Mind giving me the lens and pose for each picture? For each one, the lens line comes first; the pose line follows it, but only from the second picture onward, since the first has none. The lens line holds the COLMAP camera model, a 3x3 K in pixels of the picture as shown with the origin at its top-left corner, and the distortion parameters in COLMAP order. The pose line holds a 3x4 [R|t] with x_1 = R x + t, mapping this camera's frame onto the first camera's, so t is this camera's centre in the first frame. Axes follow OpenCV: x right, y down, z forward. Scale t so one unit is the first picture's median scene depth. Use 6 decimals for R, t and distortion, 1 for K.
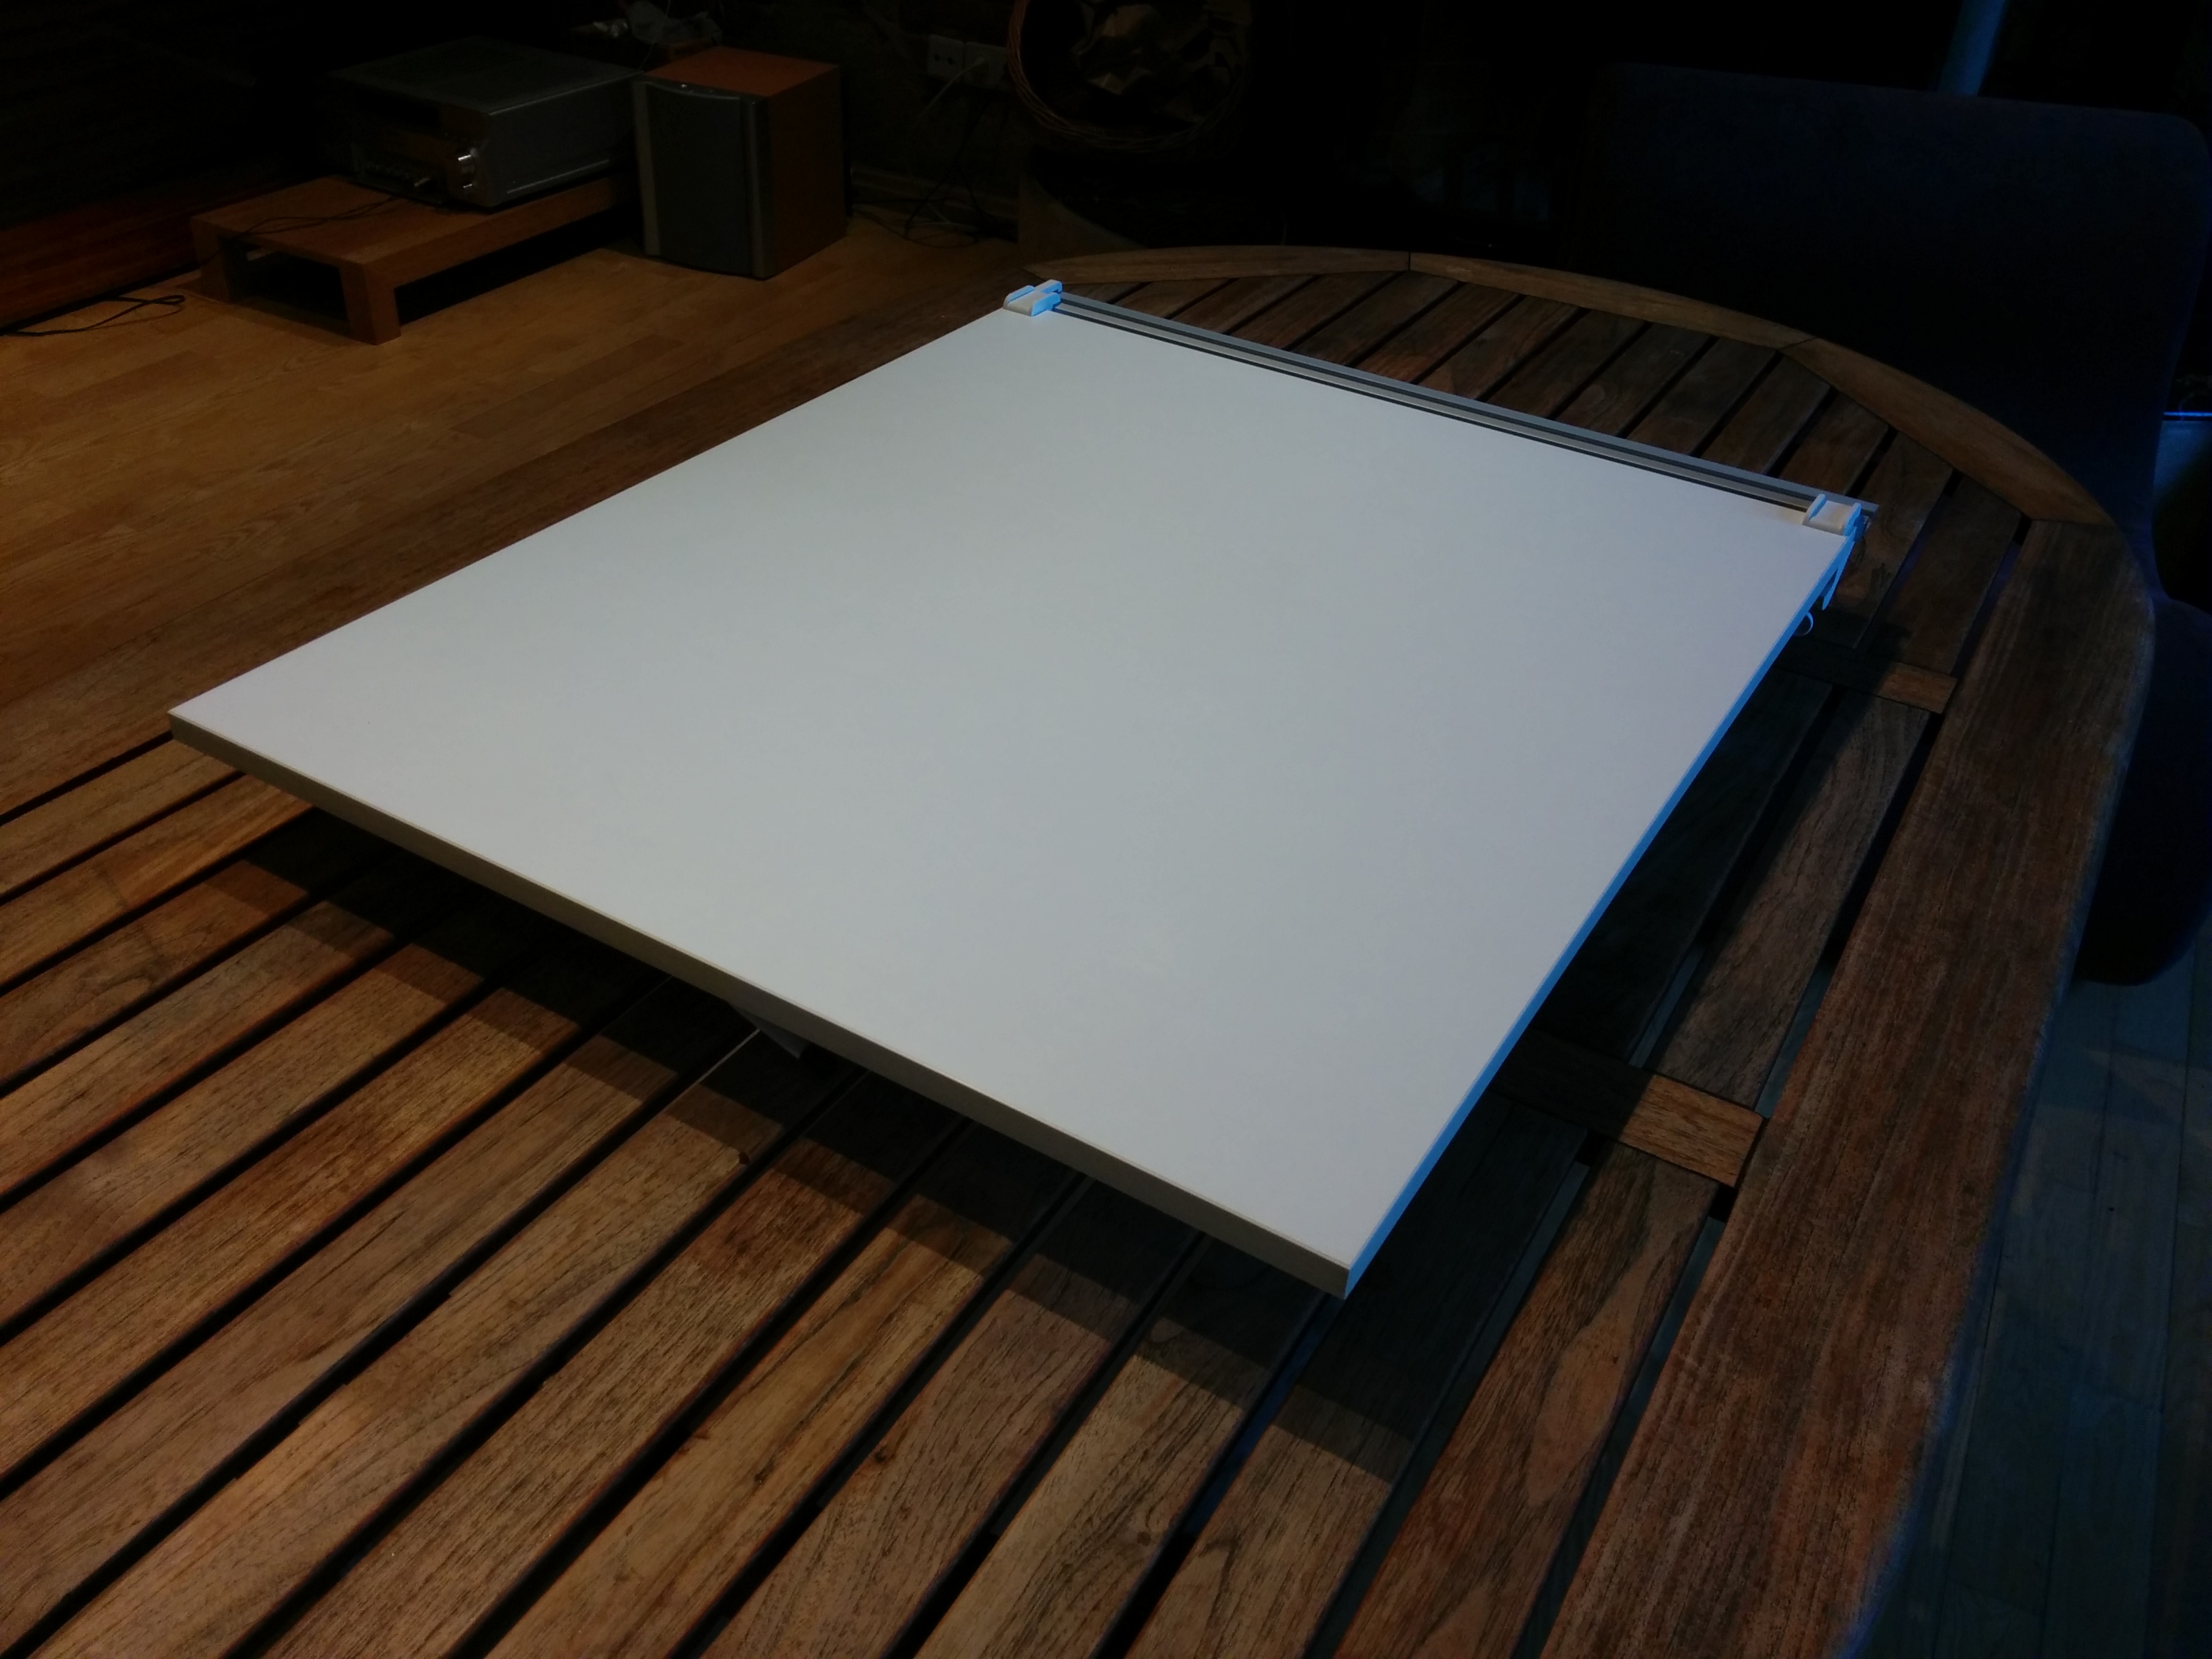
lens RADIAL K [[1924.3, 0, 1121.5], [0, 1924.3, 820.1], [0, 0, 1]] dist [0.066543, -0.092852]
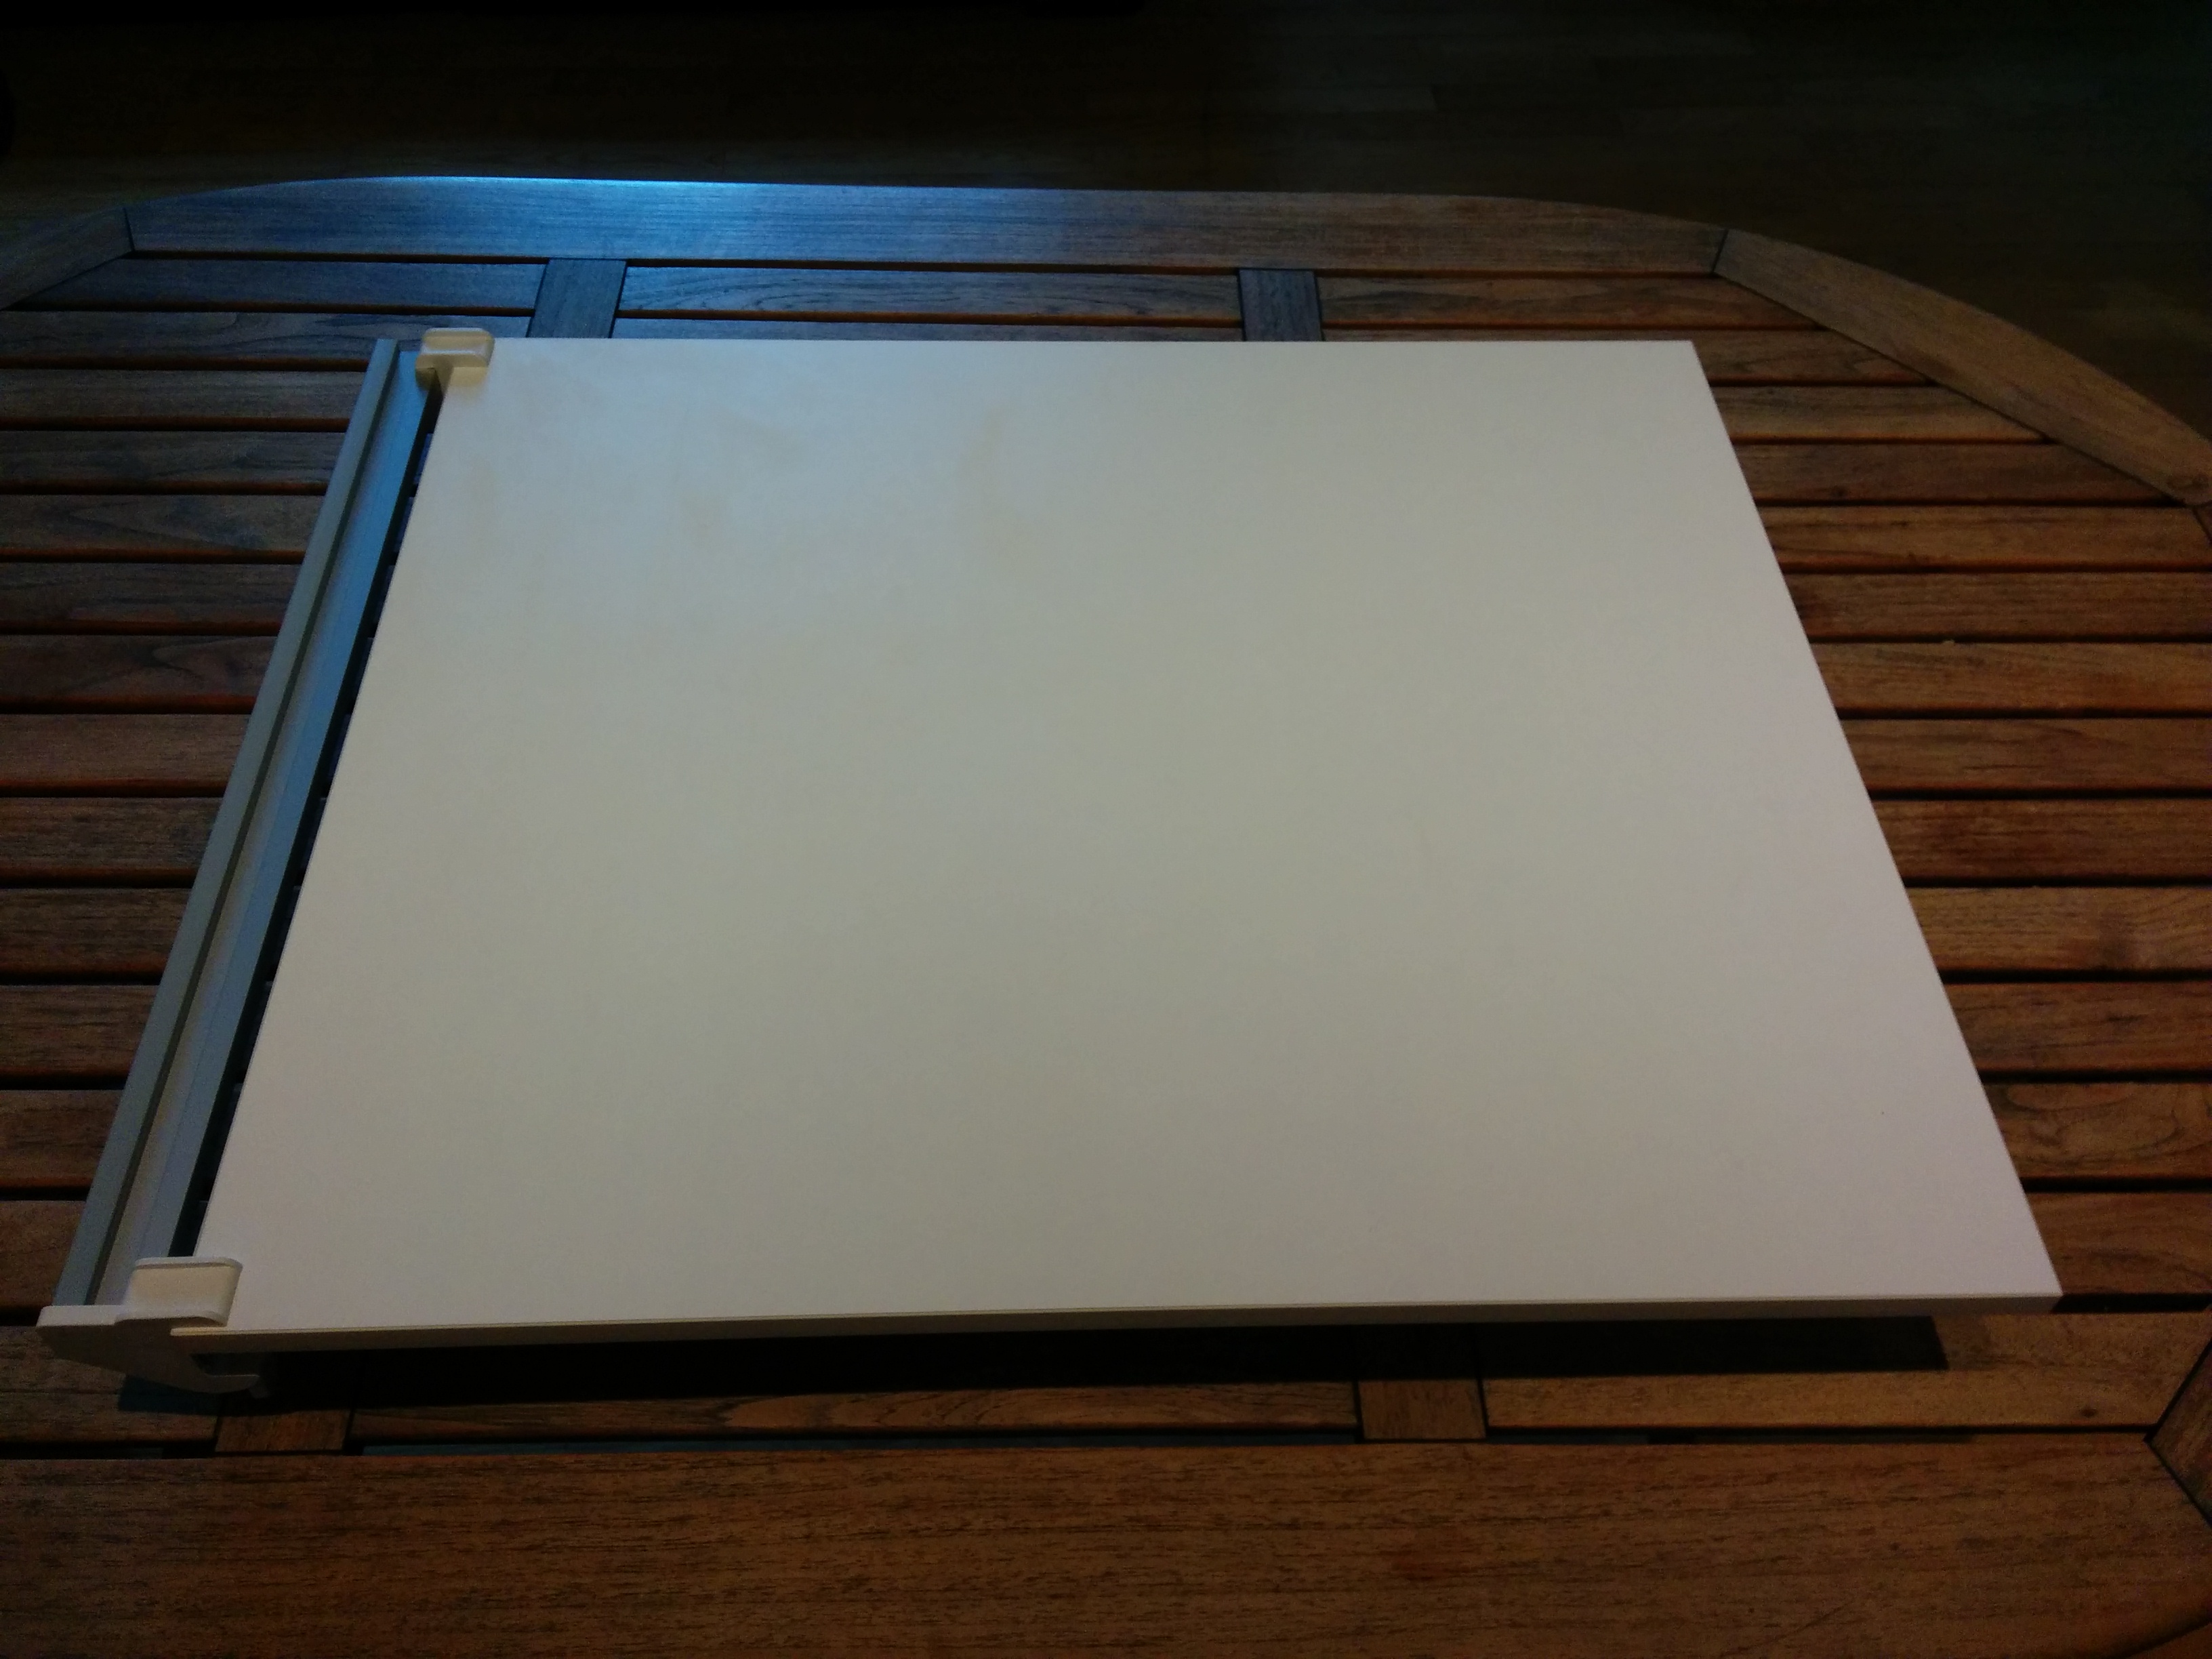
lens RADIAL K [[1924.3, 0, 1096.7], [0, 1924.3, 827.3], [0, 0, 1]] dist [0.066543, -0.092852]
pose [[-0.508340, -0.701495, 0.499495, -0.761489], [0.445455, 0.282199, 0.849666, -1.193380], [-0.736994, 0.654422, 0.169031, 1.235379]]
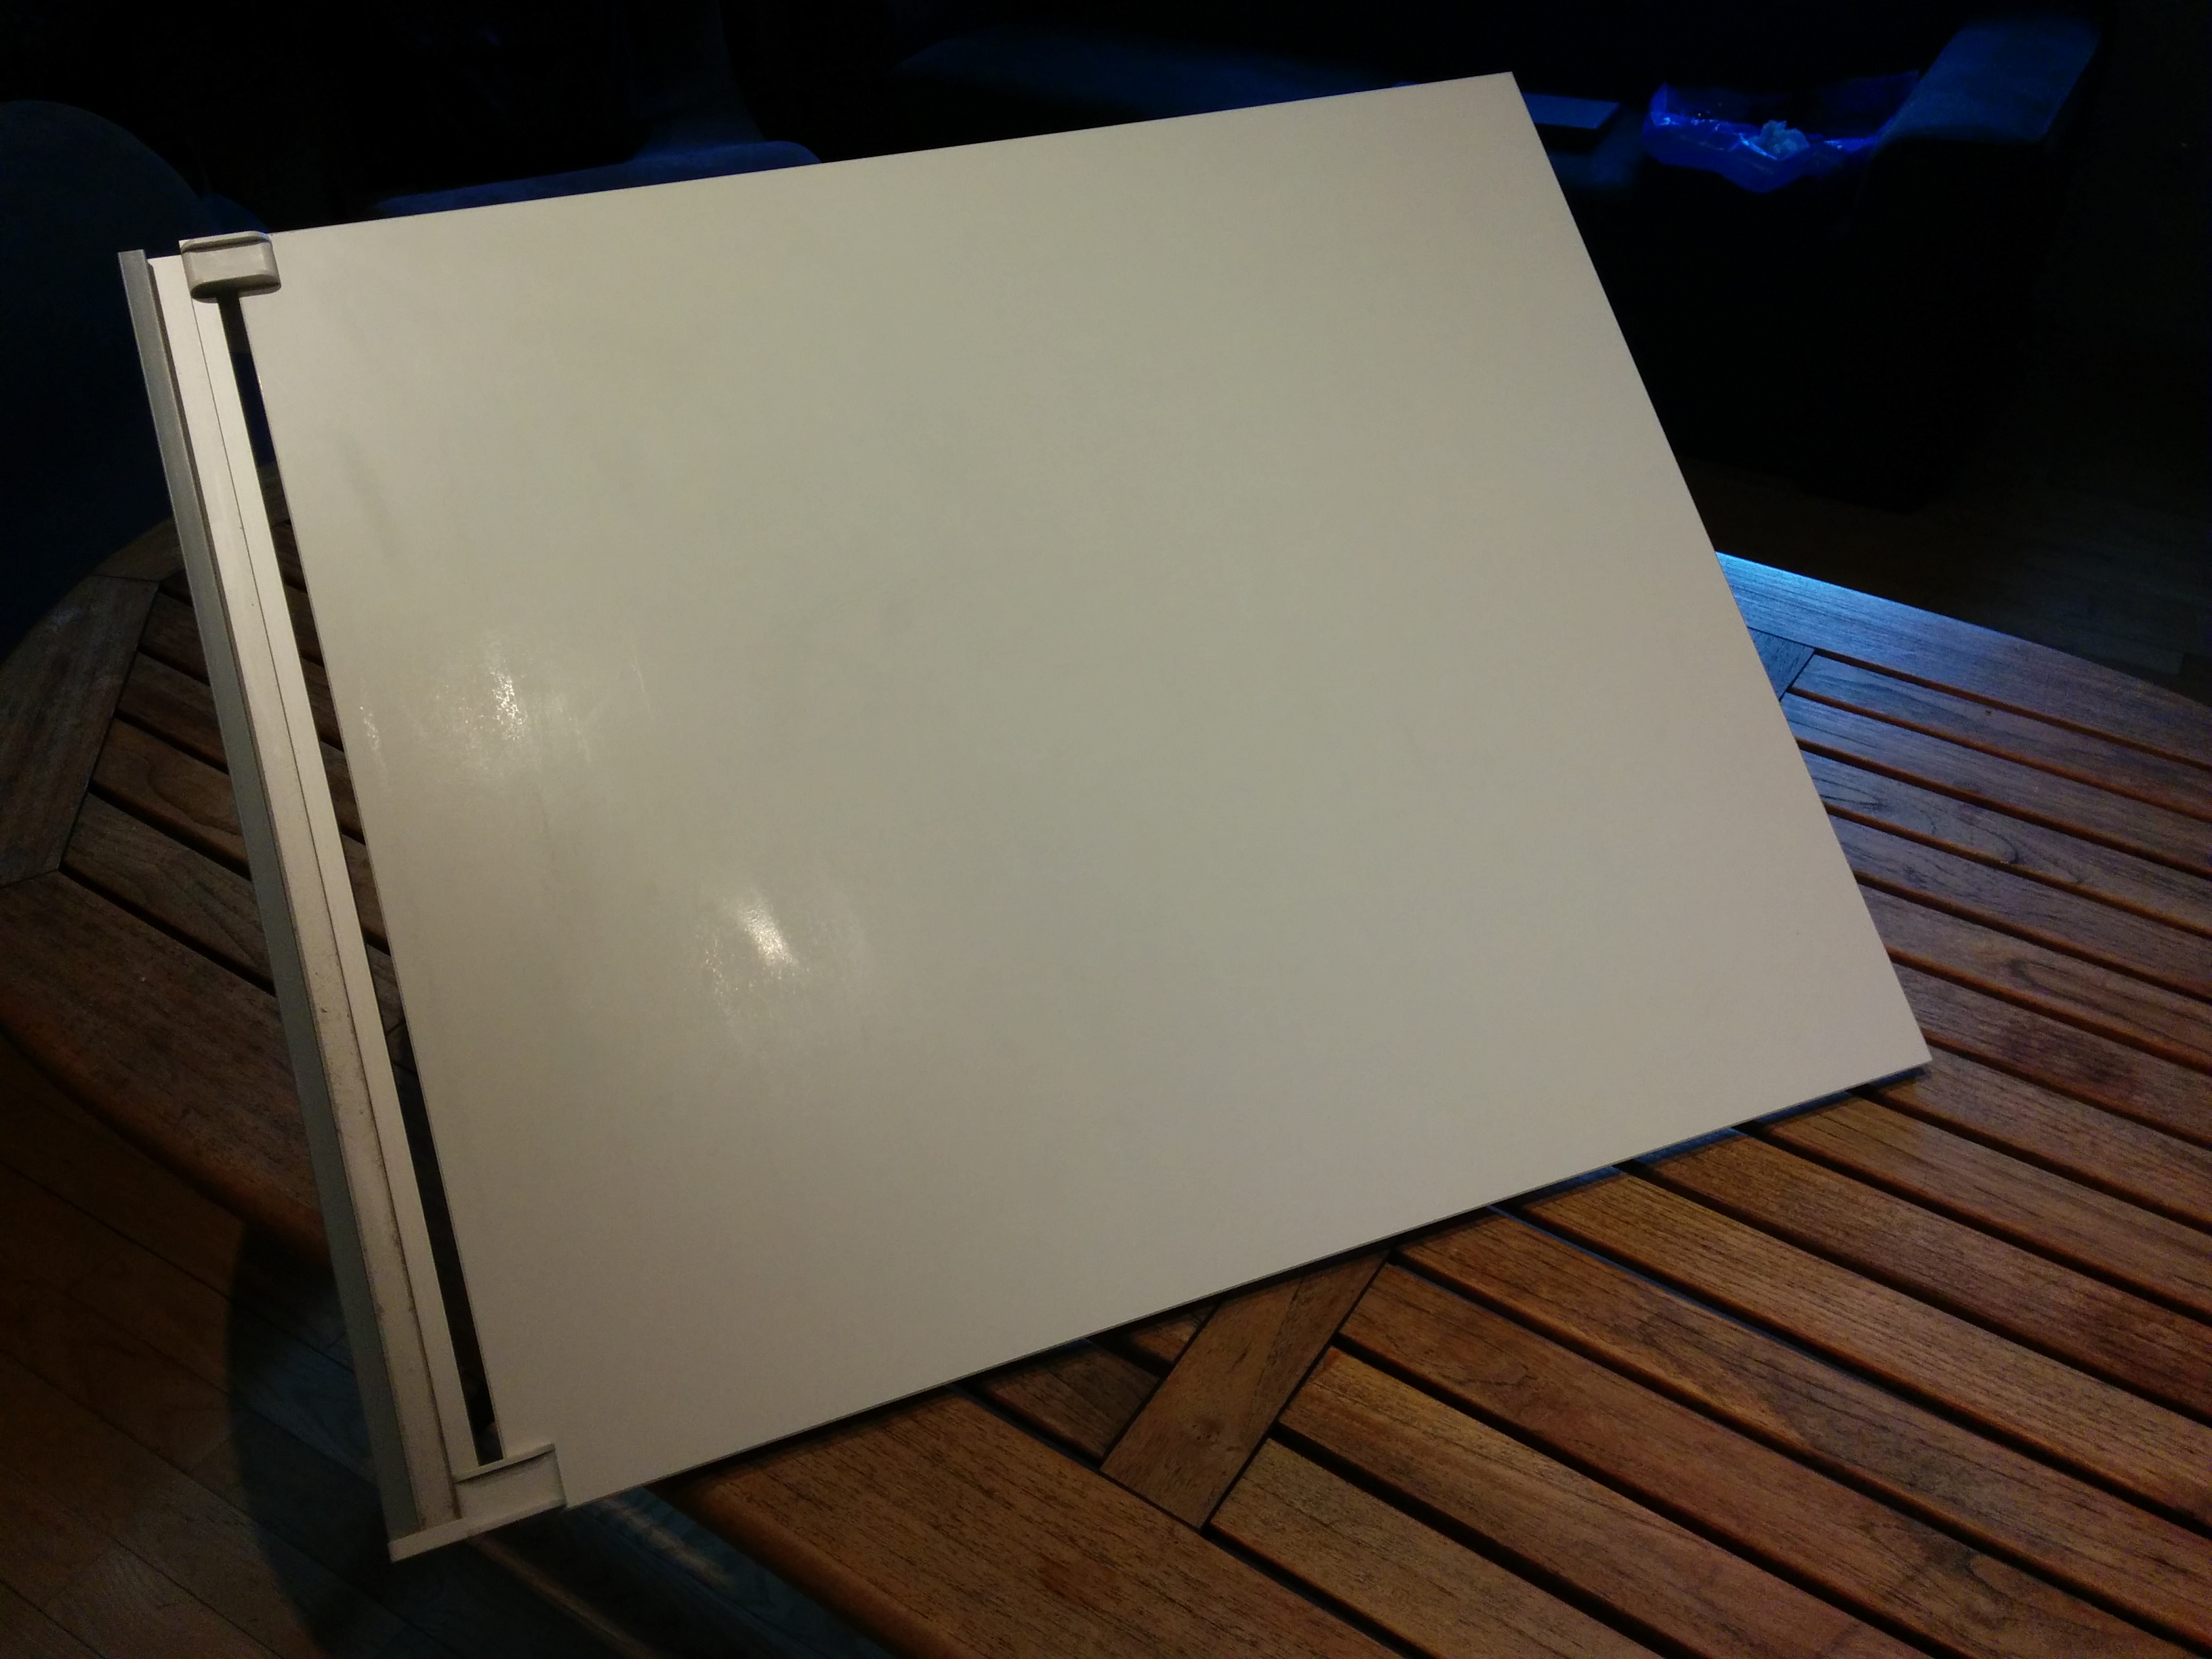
lens RADIAL K [[1924.3, 0, 1095.0], [0, 1924.3, 823.5], [0, 0, 1]] dist [0.066543, -0.092852]
pose [[0.069618, -0.648251, 0.758237, -1.126352], [0.565460, 0.651822, 0.505355, -0.938961], [-0.821833, 0.393571, 0.411939, 0.938521]]
